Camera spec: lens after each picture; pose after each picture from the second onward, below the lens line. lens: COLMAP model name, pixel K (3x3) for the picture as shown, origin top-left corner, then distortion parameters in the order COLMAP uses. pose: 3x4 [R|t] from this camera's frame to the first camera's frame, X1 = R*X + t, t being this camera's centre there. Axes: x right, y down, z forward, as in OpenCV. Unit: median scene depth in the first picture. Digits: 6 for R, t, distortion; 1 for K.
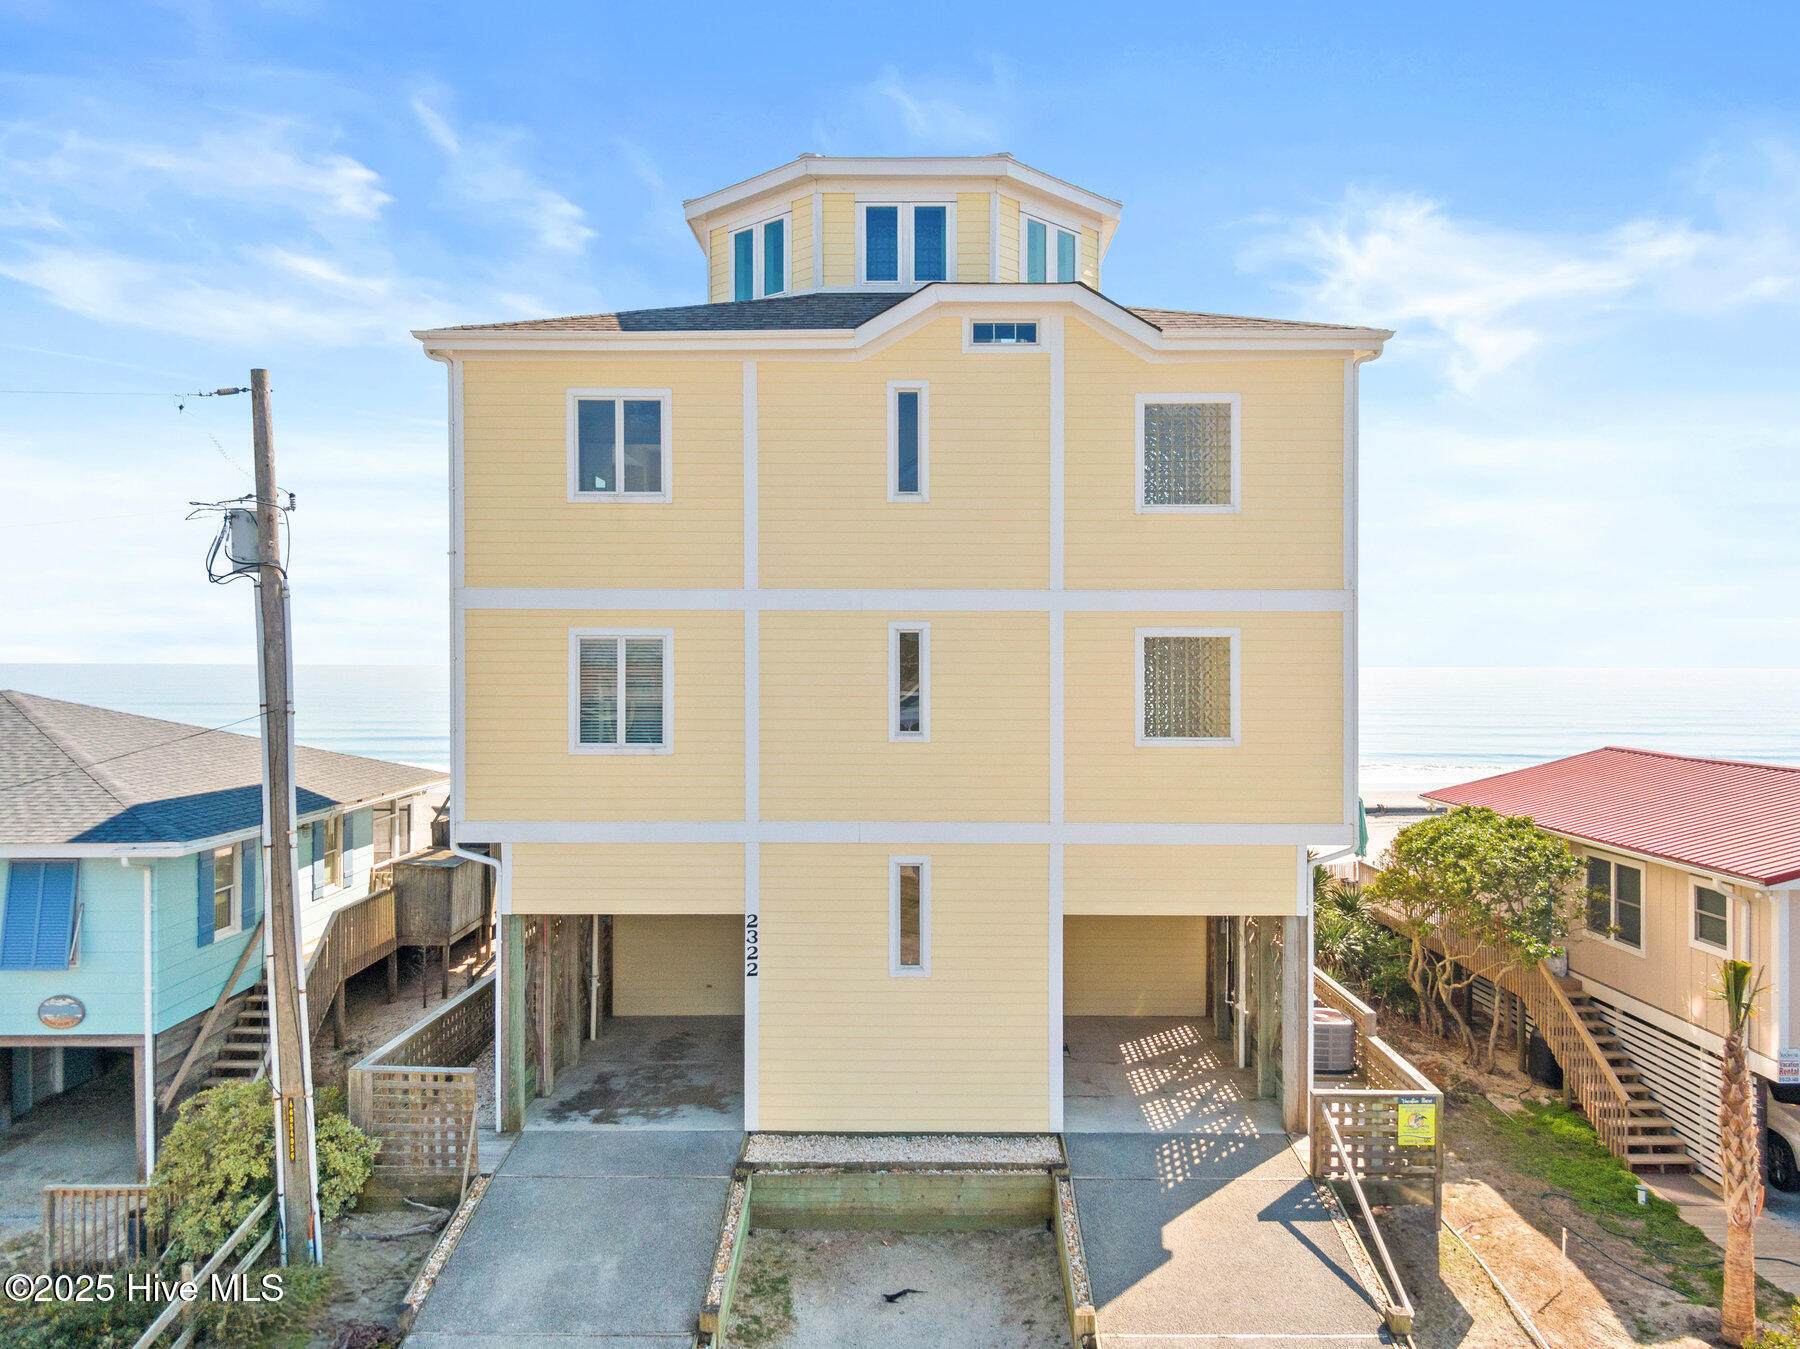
lens RADIAL K [[1498.0, 0, 804.9], [0, 1498.0, 671.8], [0, 0, 1]] dist [-0.001844, 0.001698]
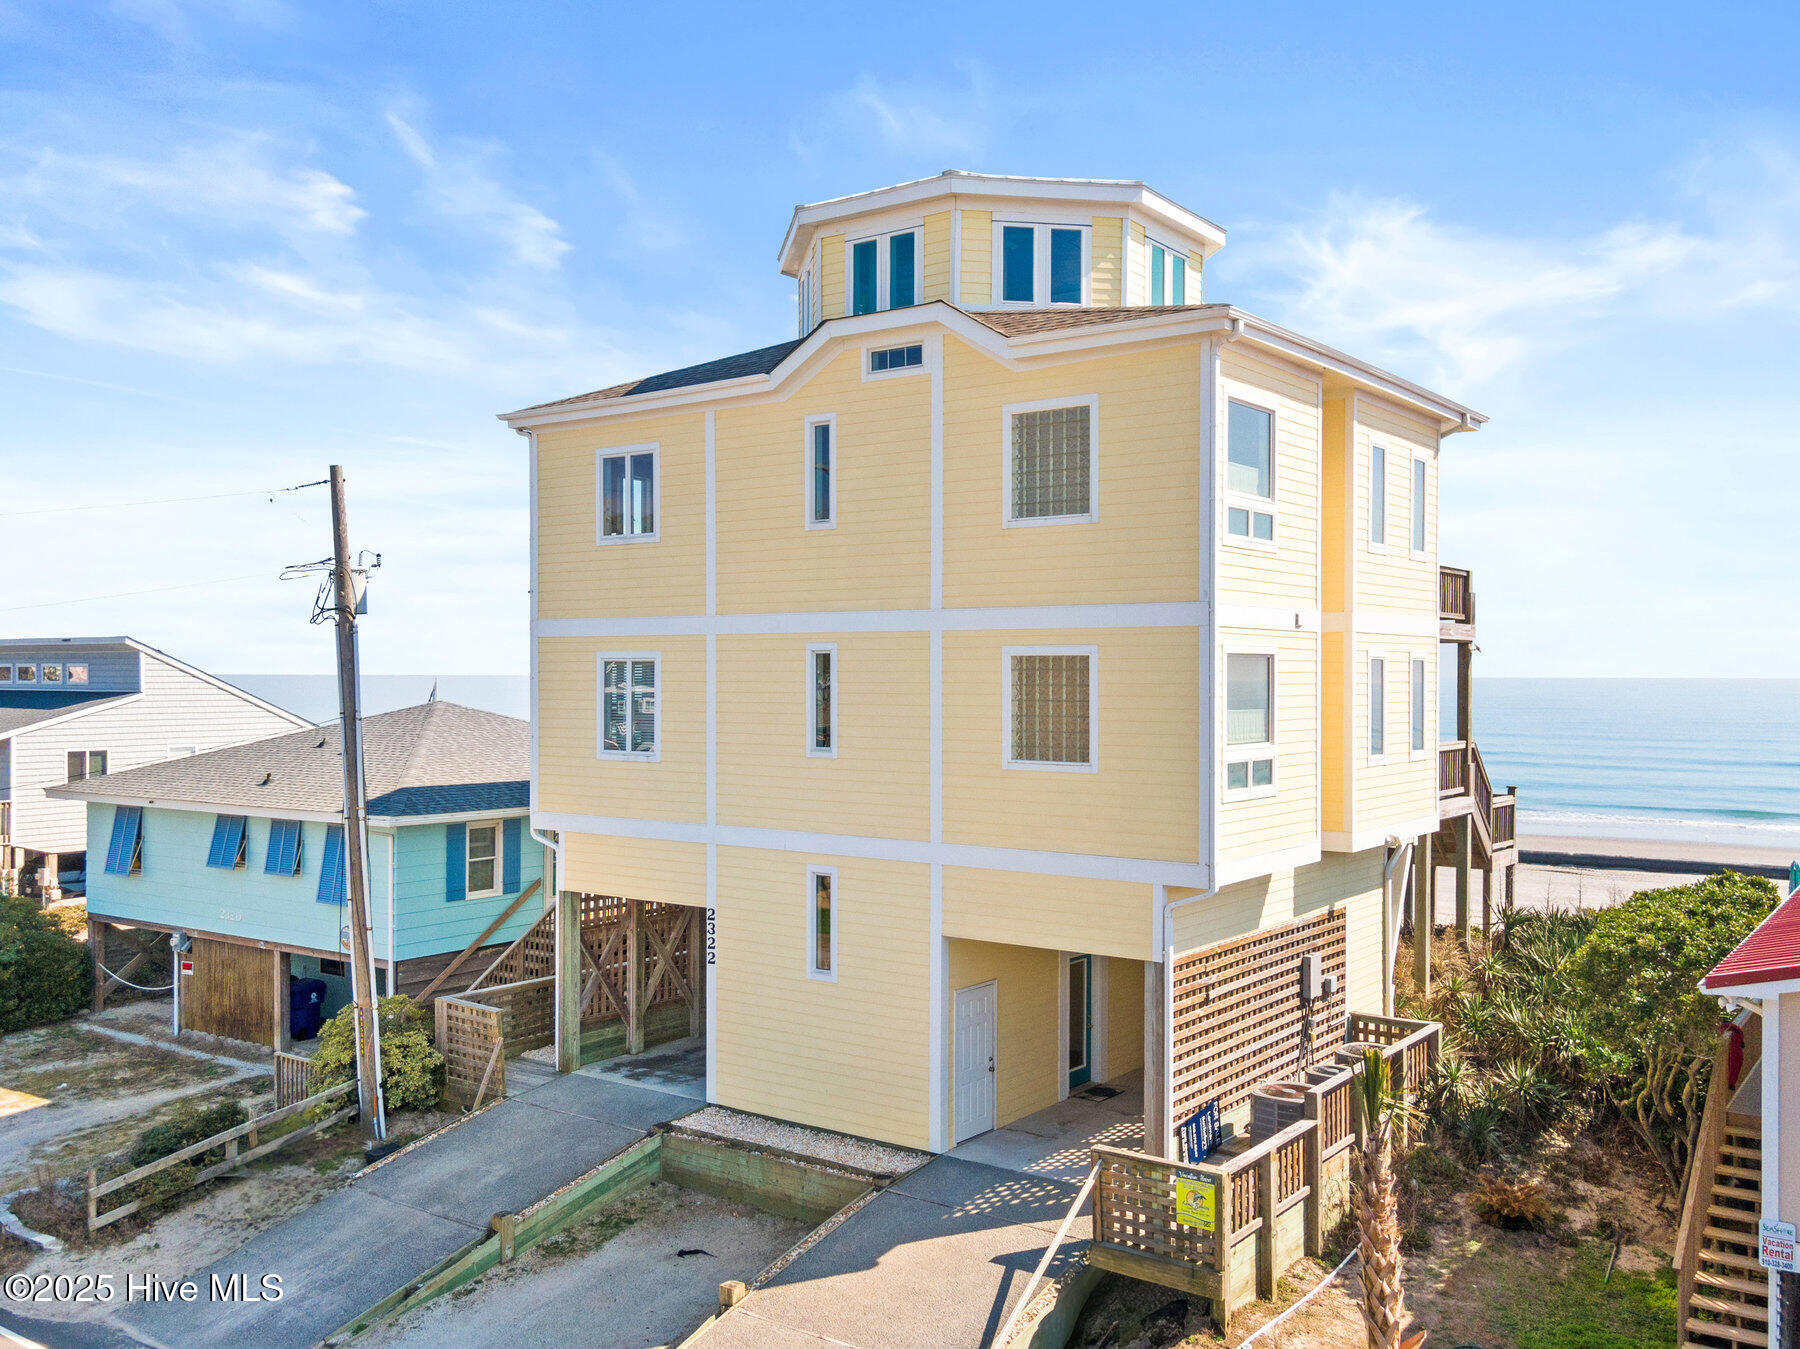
lens RADIAL K [[1616.0, 0, 695.5], [0, 1616.0, 679.2], [0, 0, 1]] dist [0.004147, 0.015564]
pose [[0.776820, 0.001163, -0.629721, 0.713134], [-0.003746, 0.999989, -0.002775, -0.004556], [0.629711, 0.004515, 0.776816, 0.060526]]
